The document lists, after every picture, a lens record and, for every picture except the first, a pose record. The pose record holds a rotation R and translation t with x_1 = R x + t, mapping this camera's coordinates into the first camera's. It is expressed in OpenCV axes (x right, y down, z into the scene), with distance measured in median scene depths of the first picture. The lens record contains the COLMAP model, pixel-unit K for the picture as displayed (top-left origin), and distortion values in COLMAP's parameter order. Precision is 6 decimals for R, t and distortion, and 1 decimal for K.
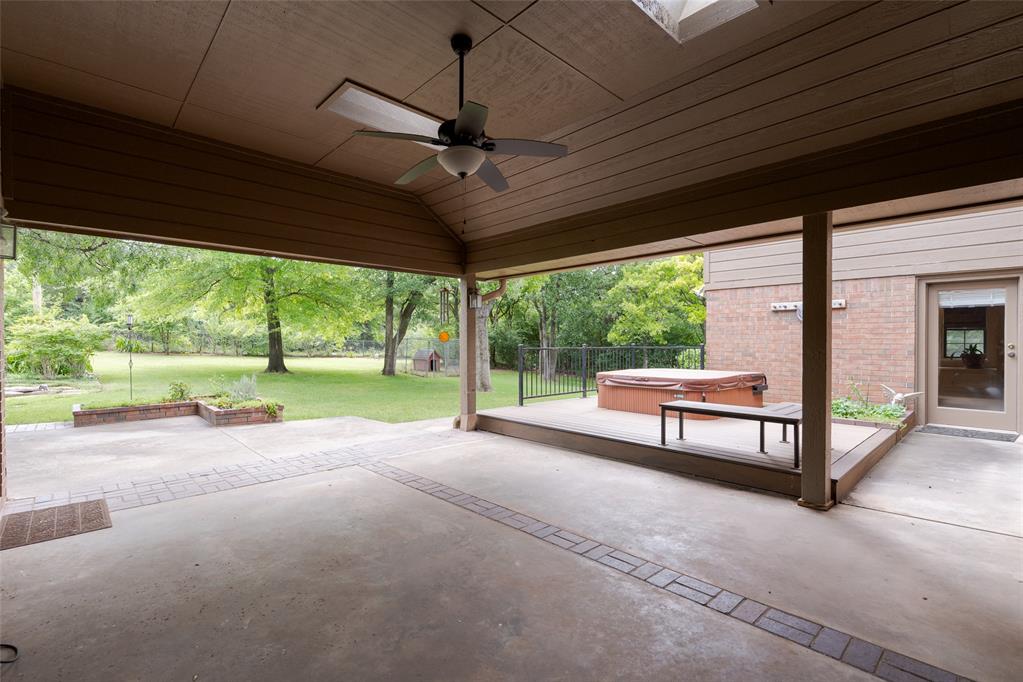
lens RADIAL K [[466.1, 0, 512.9], [0, 466.1, 343.6], [0, 0, 1]] dist [-0.005441, -0.000356]
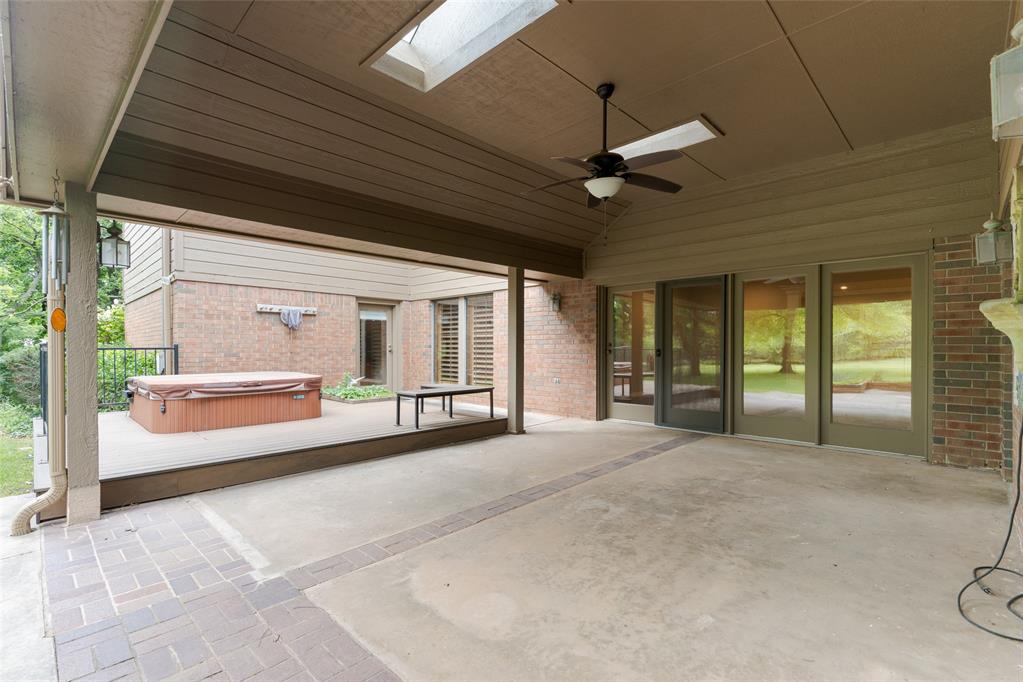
lens RADIAL K [[466.1, 0, 510.2], [0, 466.1, 345.6], [0, 0, 1]] dist [-0.005441, -0.000356]
pose [[-0.047897, 0.003703, 0.998845, -0.542909], [0.002229, 0.999991, -0.003600, 0.010378], [-0.998850, 0.002054, -0.047905, 0.539314]]
